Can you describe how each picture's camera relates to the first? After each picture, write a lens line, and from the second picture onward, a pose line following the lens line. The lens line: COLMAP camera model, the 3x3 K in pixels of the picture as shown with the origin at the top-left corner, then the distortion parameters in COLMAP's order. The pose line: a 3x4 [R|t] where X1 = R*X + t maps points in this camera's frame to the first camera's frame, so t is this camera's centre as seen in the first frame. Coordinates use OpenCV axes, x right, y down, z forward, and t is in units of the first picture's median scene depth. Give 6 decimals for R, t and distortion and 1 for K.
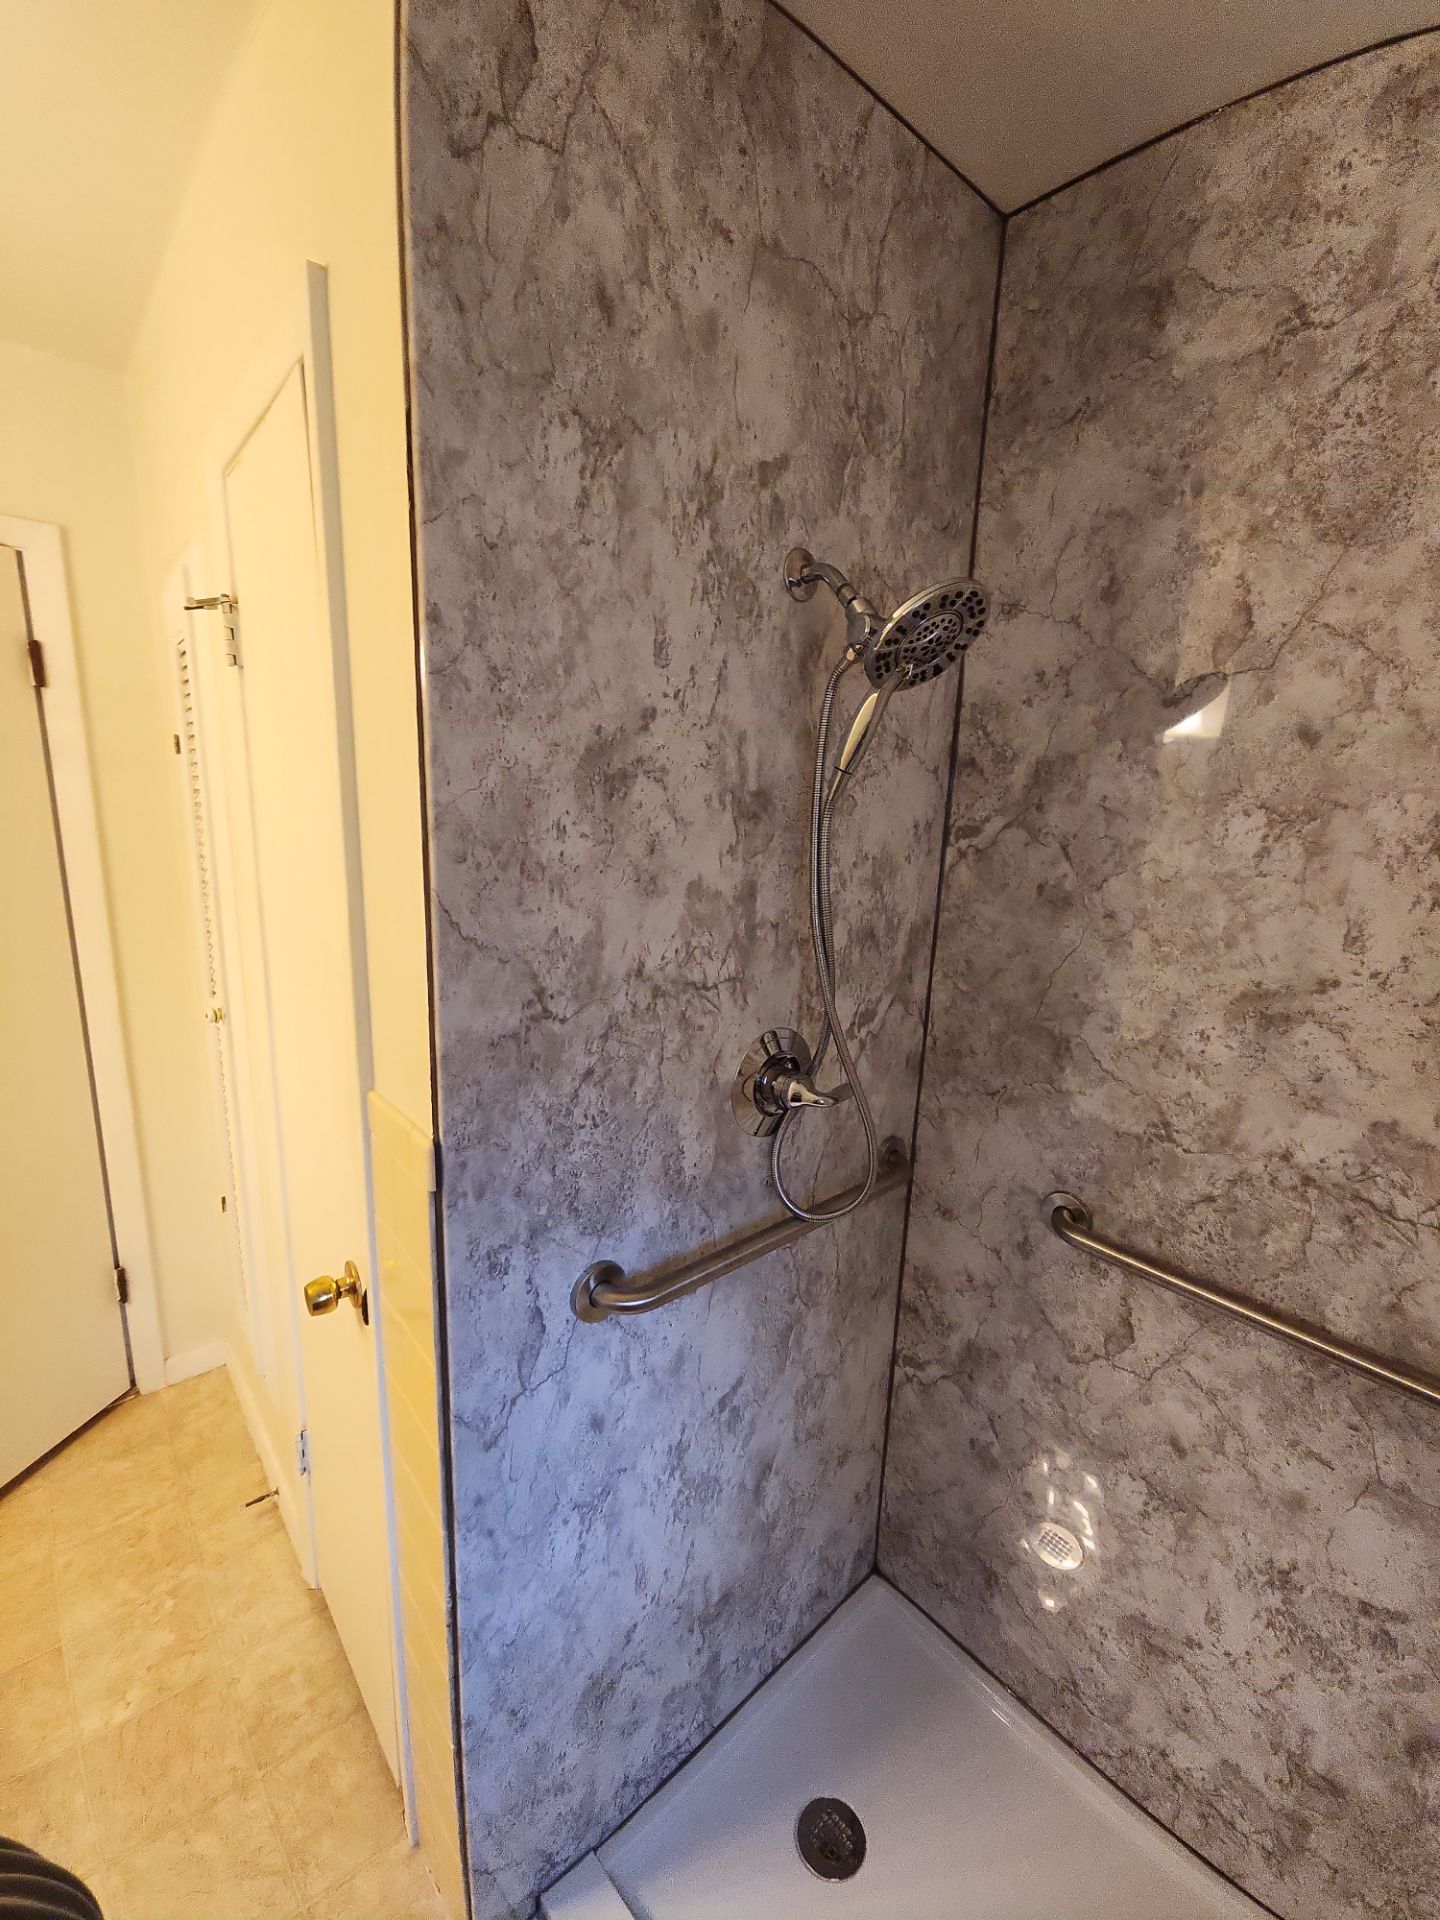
lens RADIAL K [[786.8, 0, 724.3], [0, 786.8, 958.7], [0, 0, 1]] dist [0.013316, -0.007630]
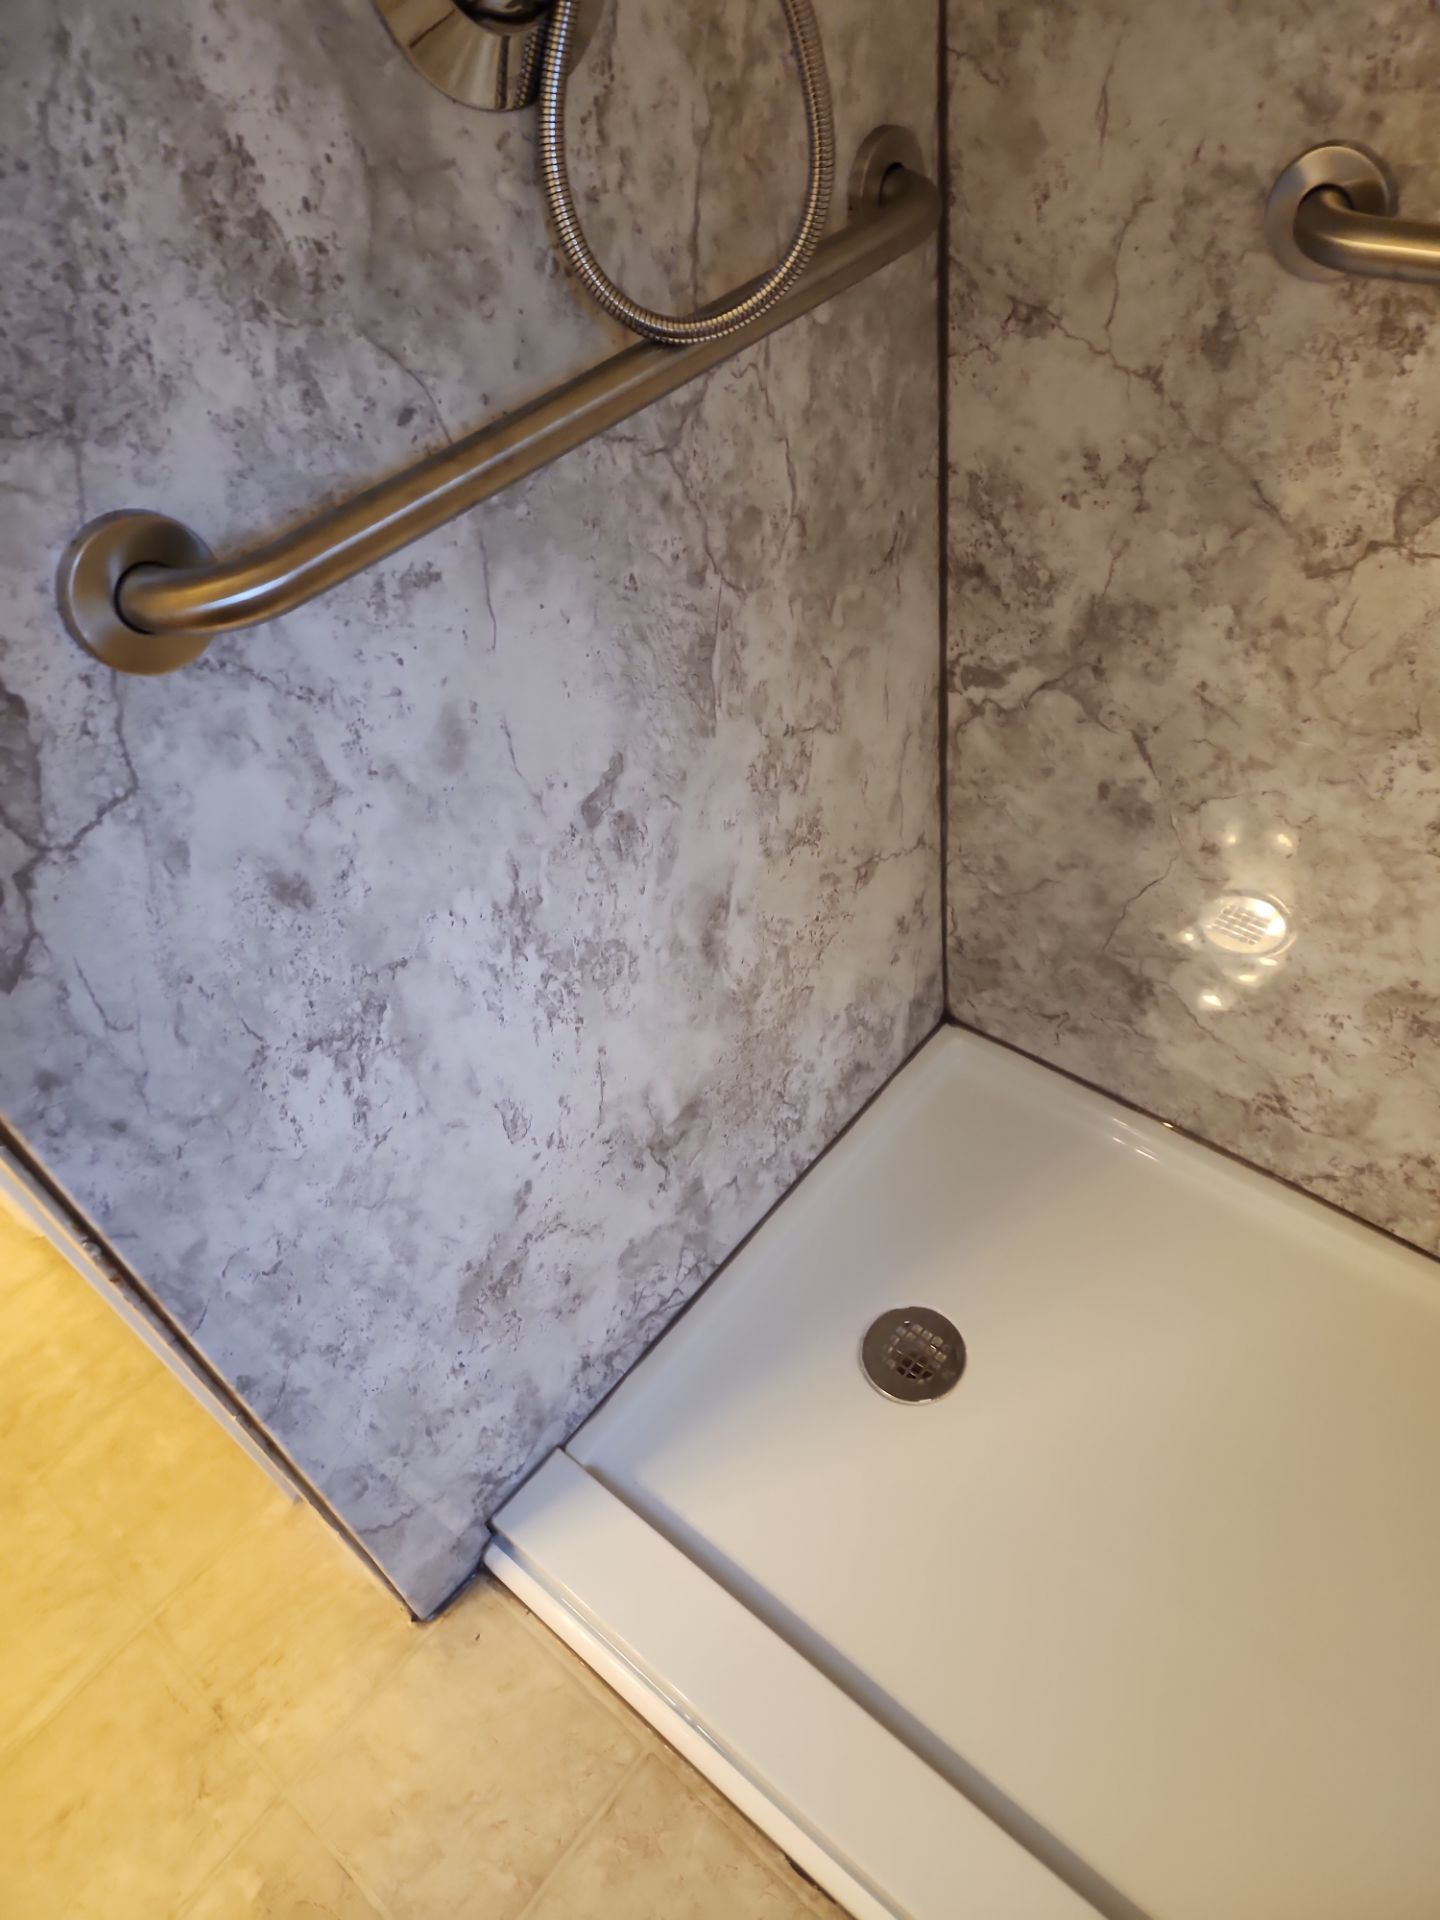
lens RADIAL K [[1297.8, 0, 731.6], [0, 1297.8, 962.2], [0, 0, 1]] dist [0.051703, -0.026681]
pose [[0.978116, -0.207251, -0.018350, 0.078901], [0.183274, 0.816482, 0.547510, 0.228165], [-0.098489, -0.538891, 0.836598, 0.289989]]
